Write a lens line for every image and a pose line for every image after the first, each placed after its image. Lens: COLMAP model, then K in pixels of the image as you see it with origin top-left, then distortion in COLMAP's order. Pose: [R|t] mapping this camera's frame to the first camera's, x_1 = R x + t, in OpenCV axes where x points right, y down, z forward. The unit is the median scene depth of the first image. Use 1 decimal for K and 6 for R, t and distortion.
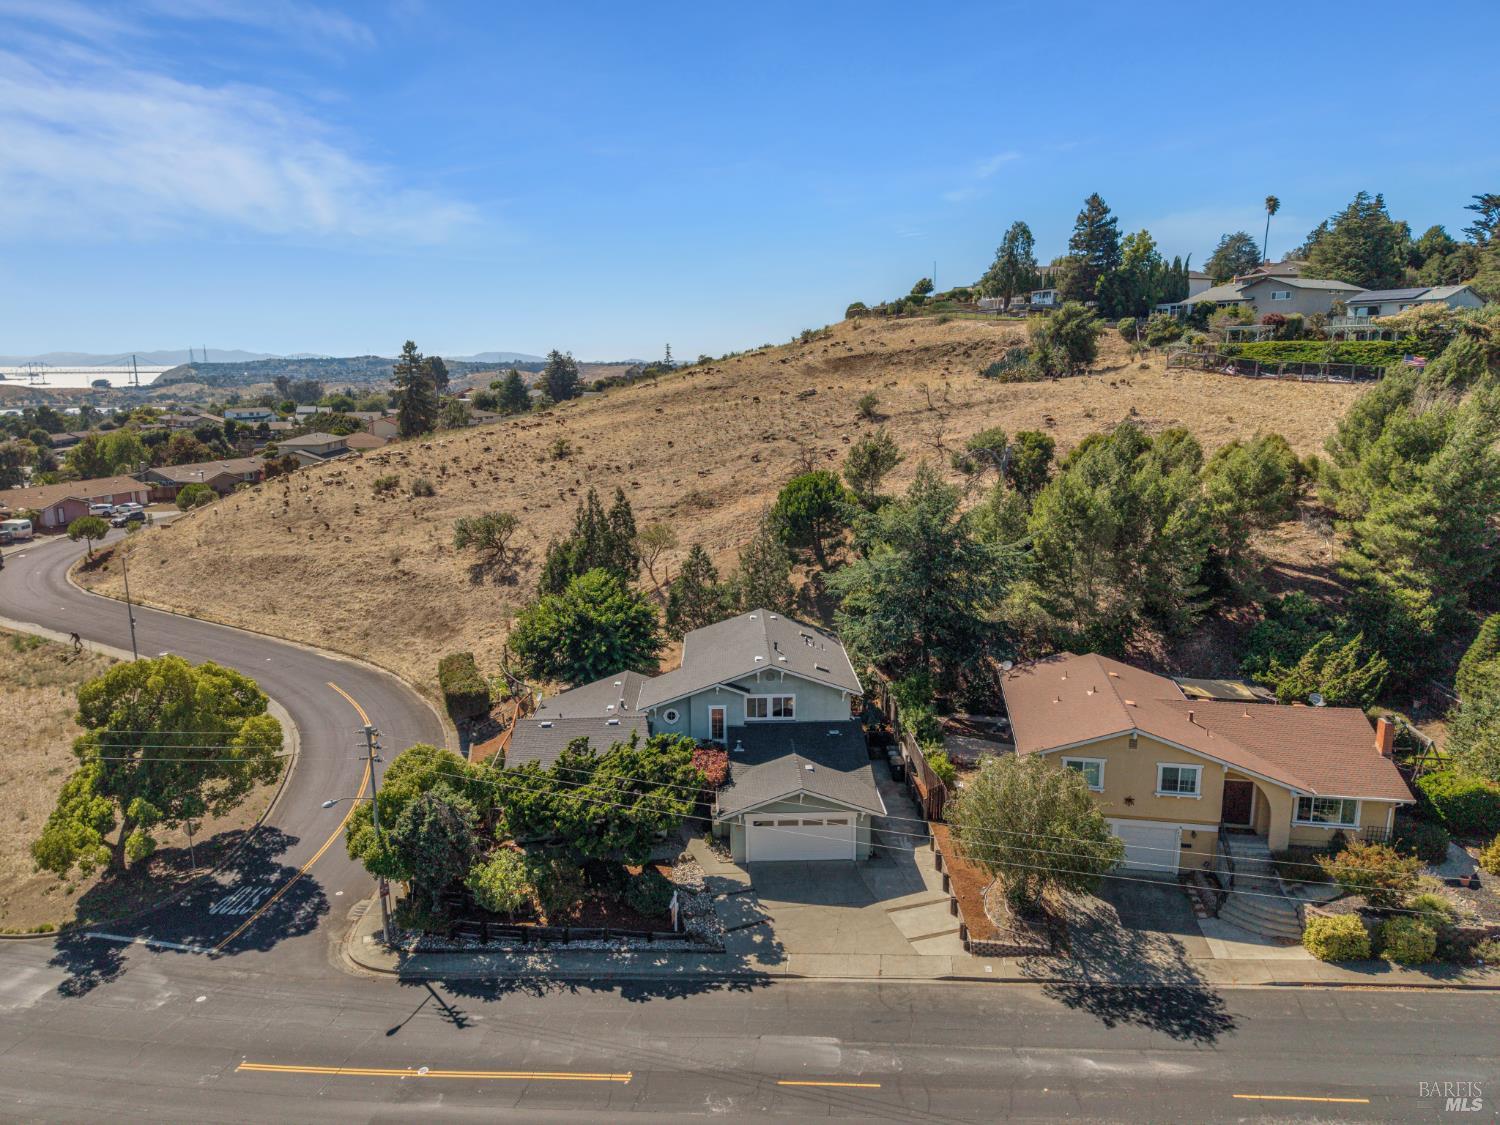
lens RADIAL K [[992.5, 0, 749.9], [0, 992.5, 604.4], [0, 0, 1]] dist [0.029103, -0.030523]
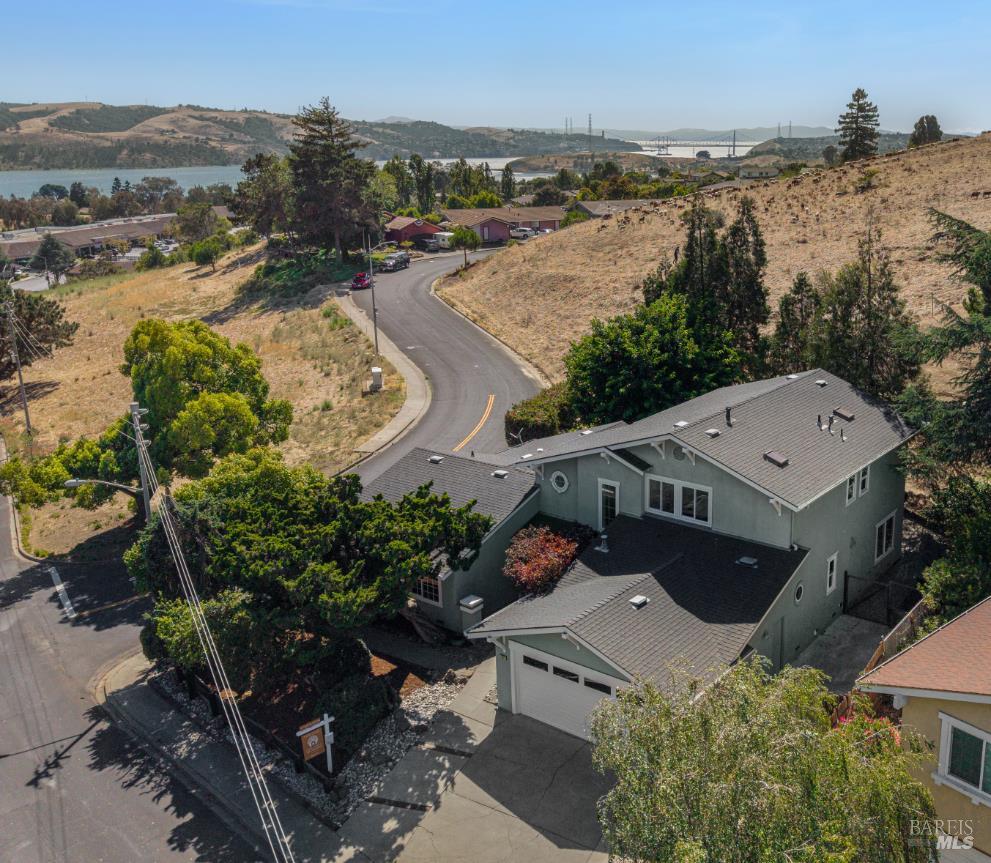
lens RADIAL K [[995.8, 0, 657.6], [0, 995.8, 430.3], [0, 0, 1]] dist [0.008699, 0.006643]
pose [[0.812494, 0.174318, -0.556297, 0.408660], [-0.150023, 0.984630, 0.089424, 0.002754], [0.563335, 0.010801, 0.826158, 0.507377]]
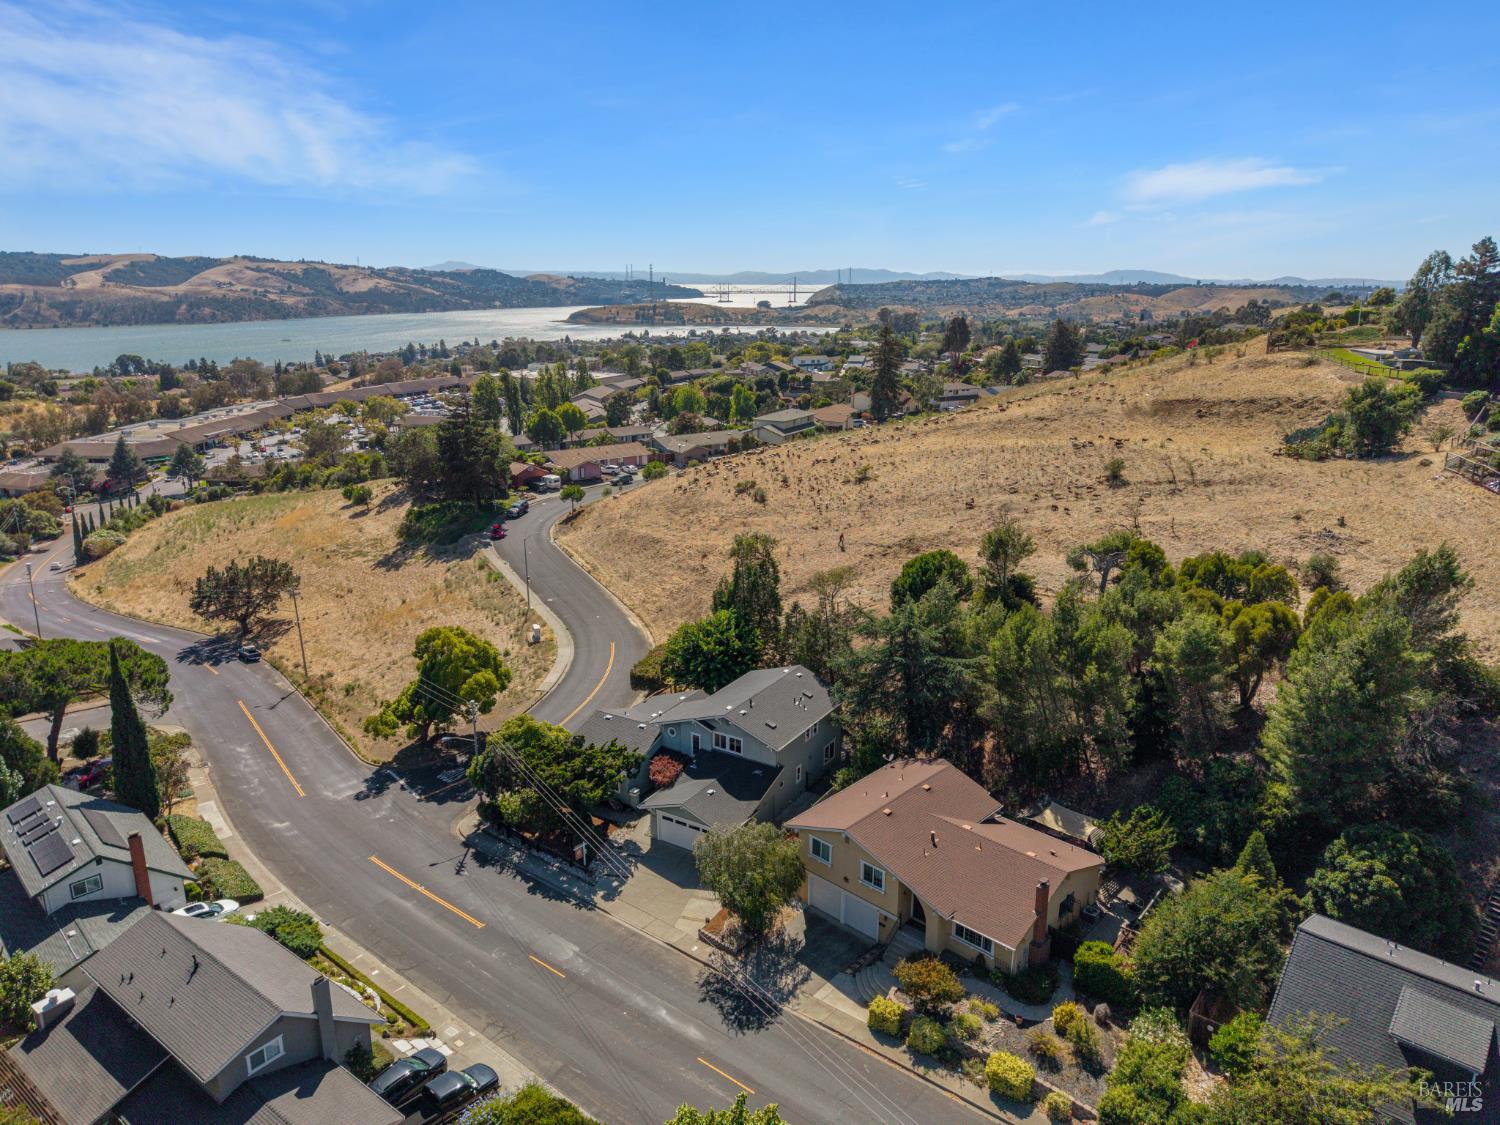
lens RADIAL K [[992.5, 0, 749.9], [0, 992.5, 604.4], [0, 0, 1]] dist [0.029103, -0.030523]
pose [[0.829575, 0.177598, -0.529400, 0.868070], [-0.135849, 0.983779, 0.117153, -0.300044], [0.541619, -0.025269, 0.840244, -0.211361]]
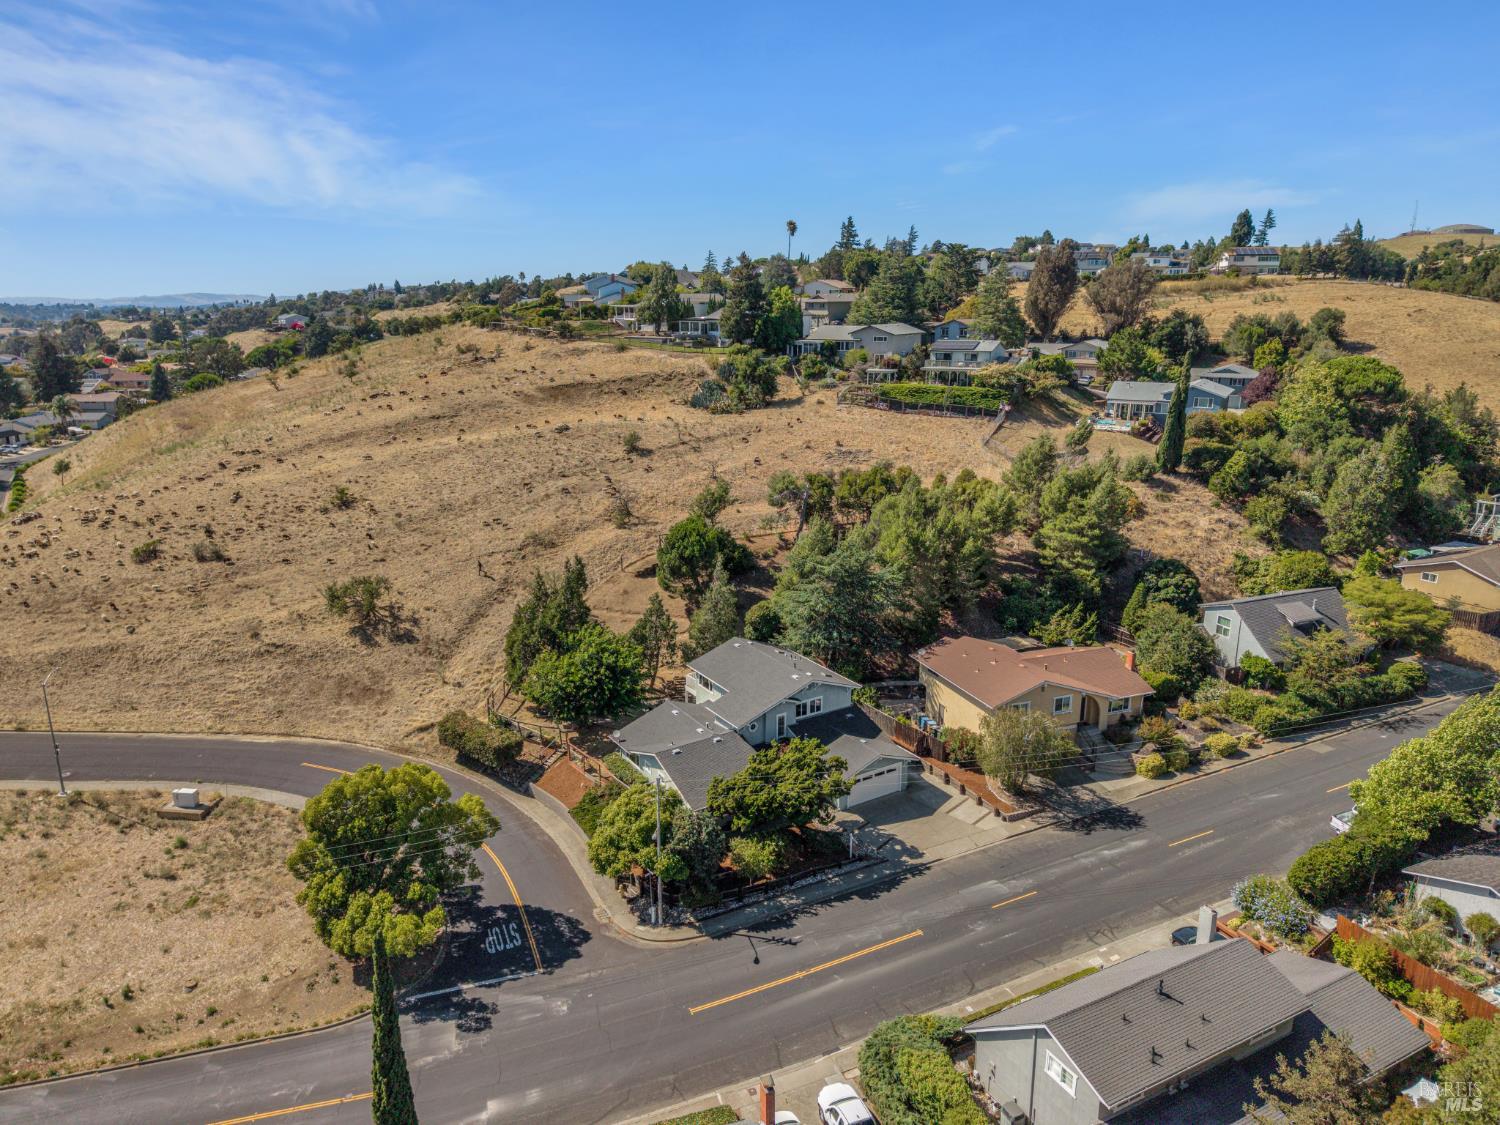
lens RADIAL K [[992.5, 0, 749.9], [0, 992.5, 604.4], [0, 0, 1]] dist [0.029103, -0.030523]
pose [[0.859398, -0.145235, 0.490247, -0.852893], [0.117519, 0.989248, 0.087052, -0.211193], [-0.497619, -0.017199, 0.867225, -0.270160]]
